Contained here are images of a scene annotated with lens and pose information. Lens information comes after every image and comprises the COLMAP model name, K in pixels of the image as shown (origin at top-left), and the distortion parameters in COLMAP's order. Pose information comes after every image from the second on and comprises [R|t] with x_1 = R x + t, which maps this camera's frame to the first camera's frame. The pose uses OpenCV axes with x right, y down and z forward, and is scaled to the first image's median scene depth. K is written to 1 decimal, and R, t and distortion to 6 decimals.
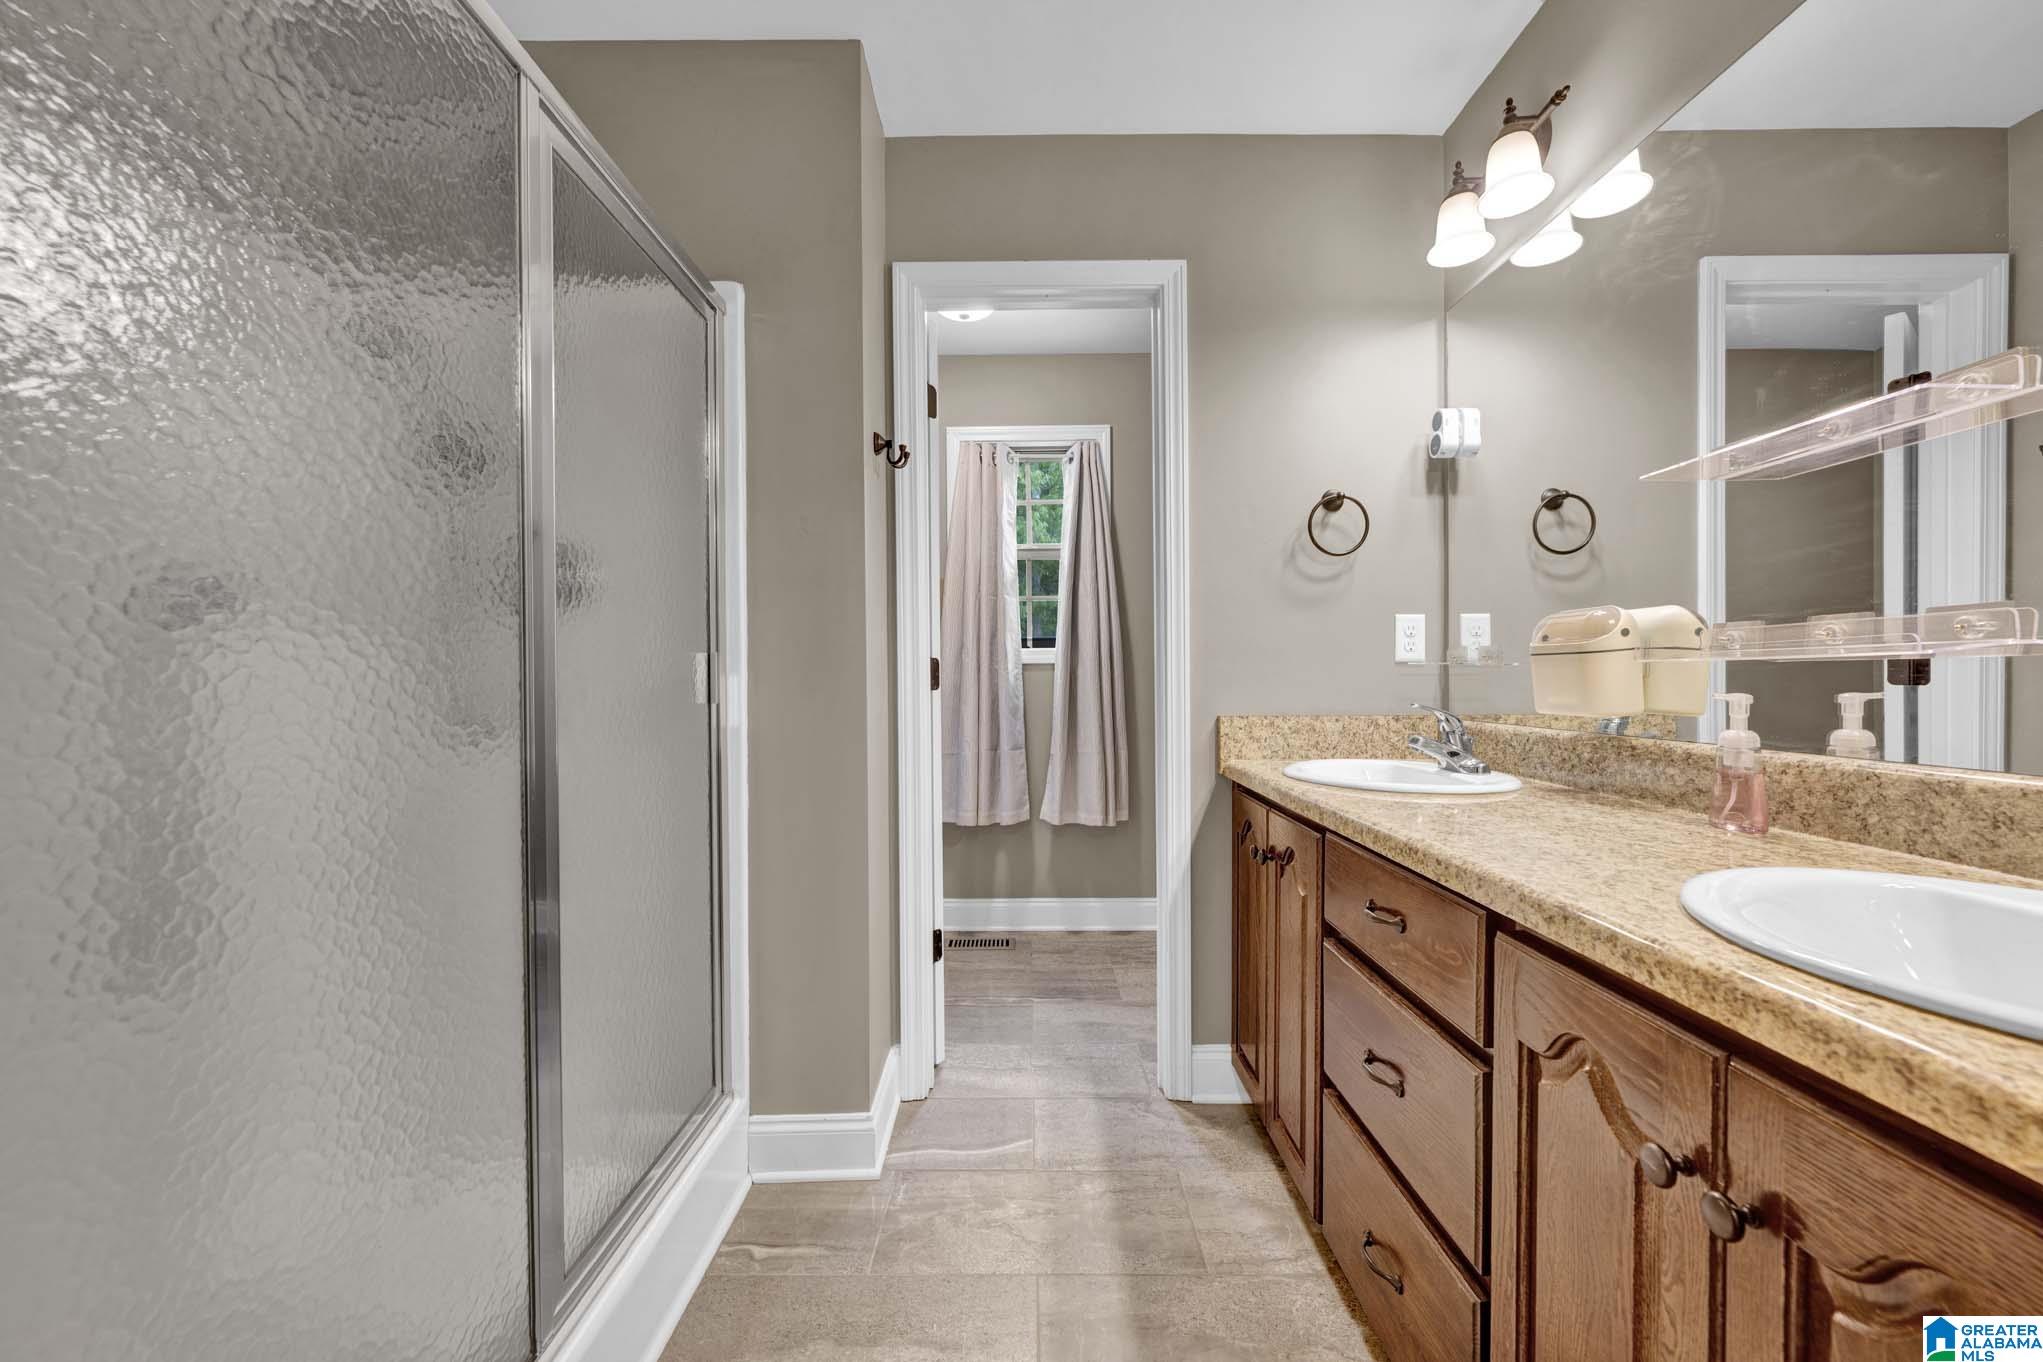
lens RADIAL K [[809.3, 0, 1021.5], [0, 809.3, 688.0], [0, 0, 1]] dist [0.000595, 0.000353]
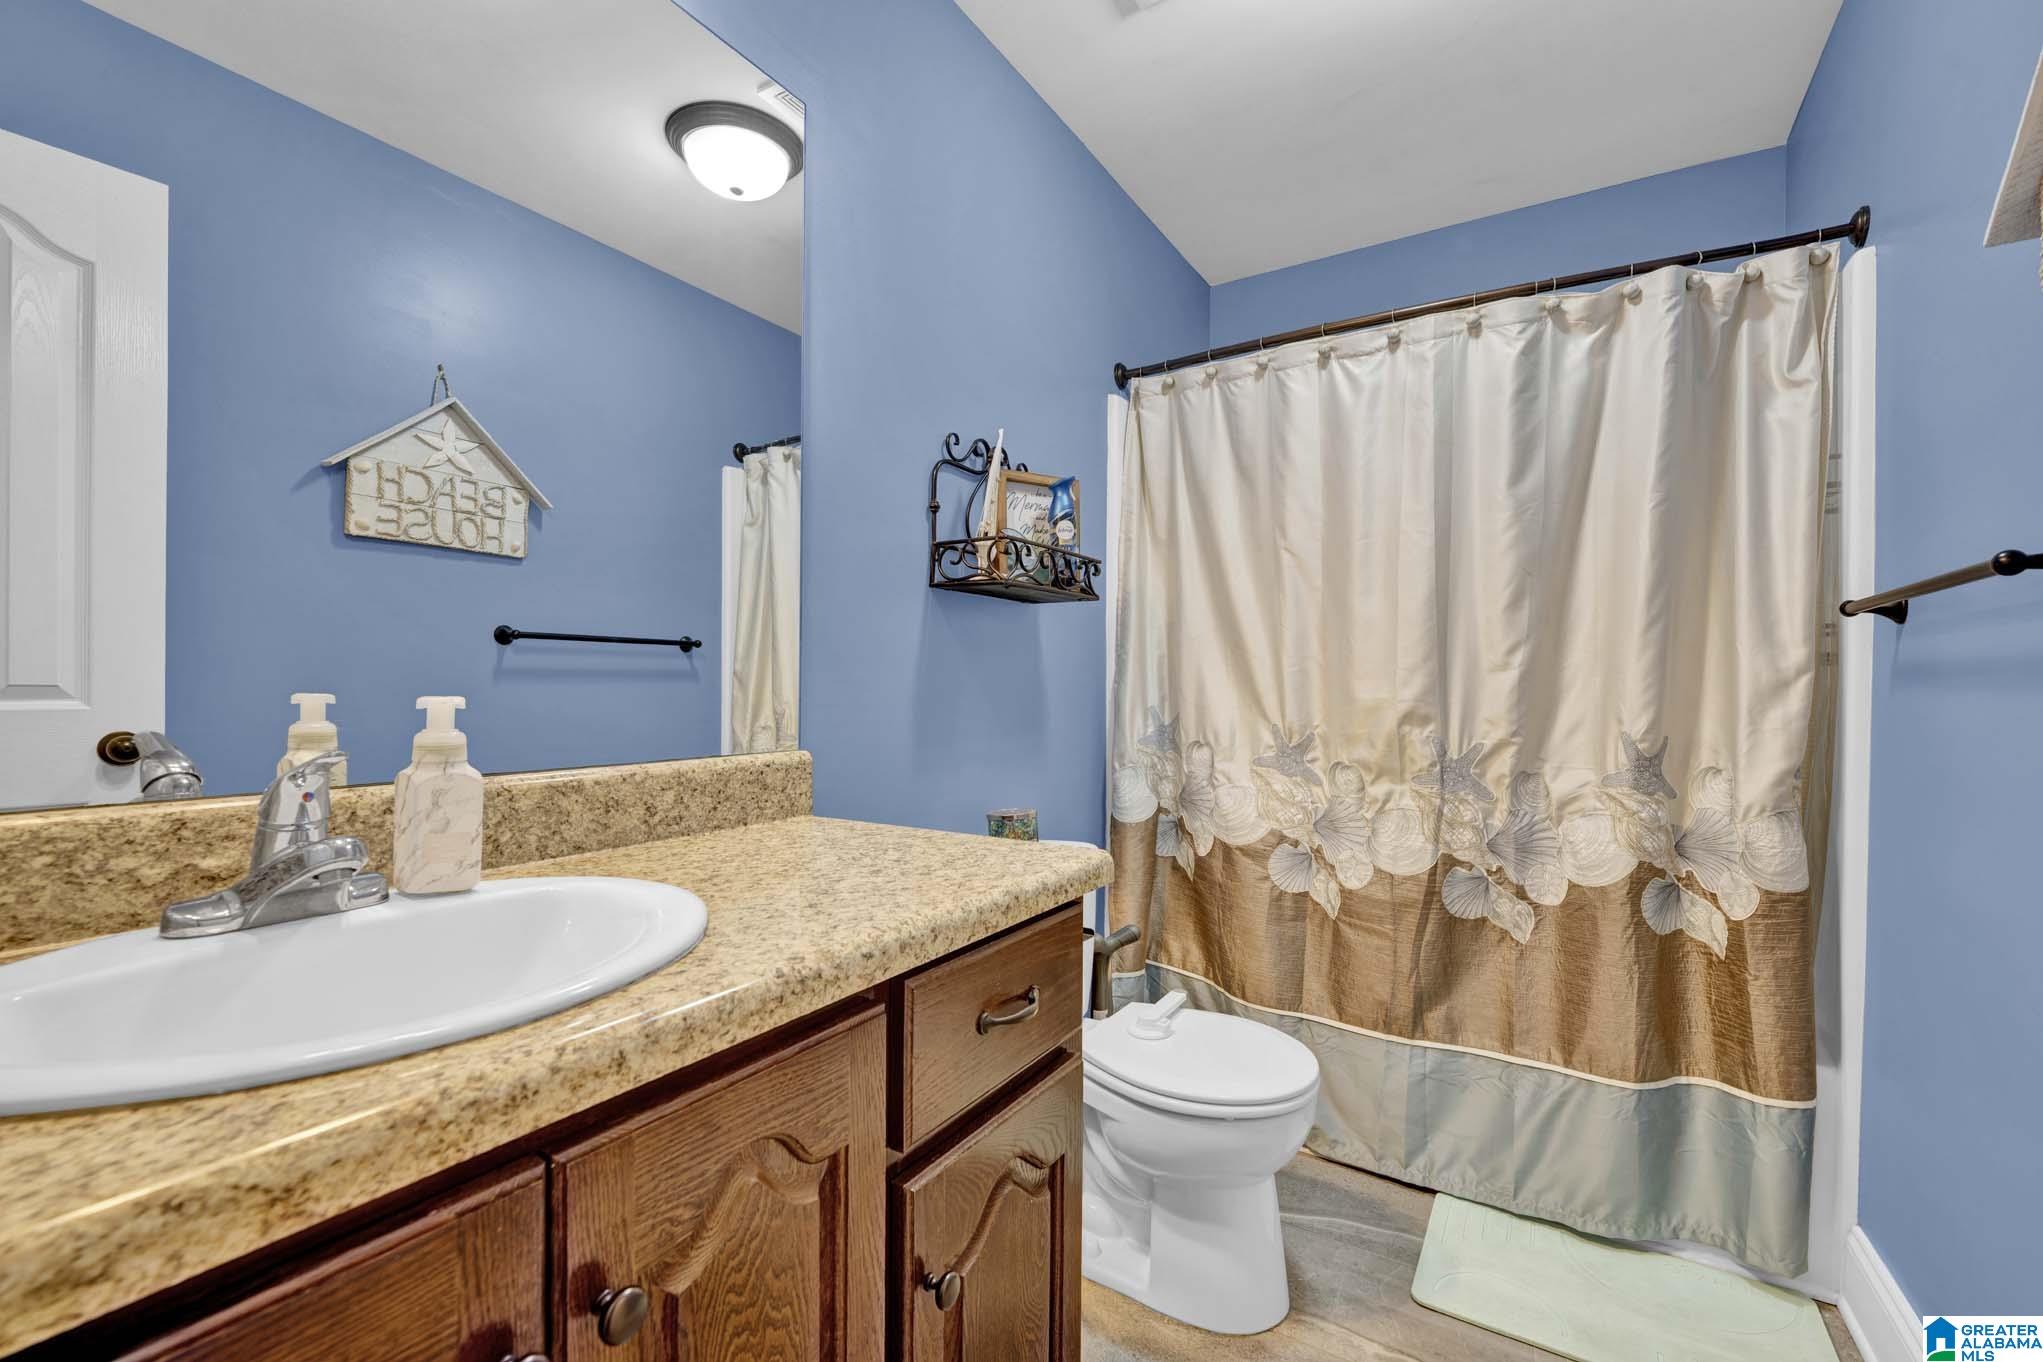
lens RADIAL K [[879.1, 0, 1014.0], [0, 879.1, 686.7], [0, 0, 1]] dist [-0.001506, -0.000256]
pose [[-0.848384, -0.000052, 0.529381, 0.024004], [0.006049, 0.999934, 0.009792, -0.017789], [-0.529346, 0.011509, -0.848328, 1.648153]]
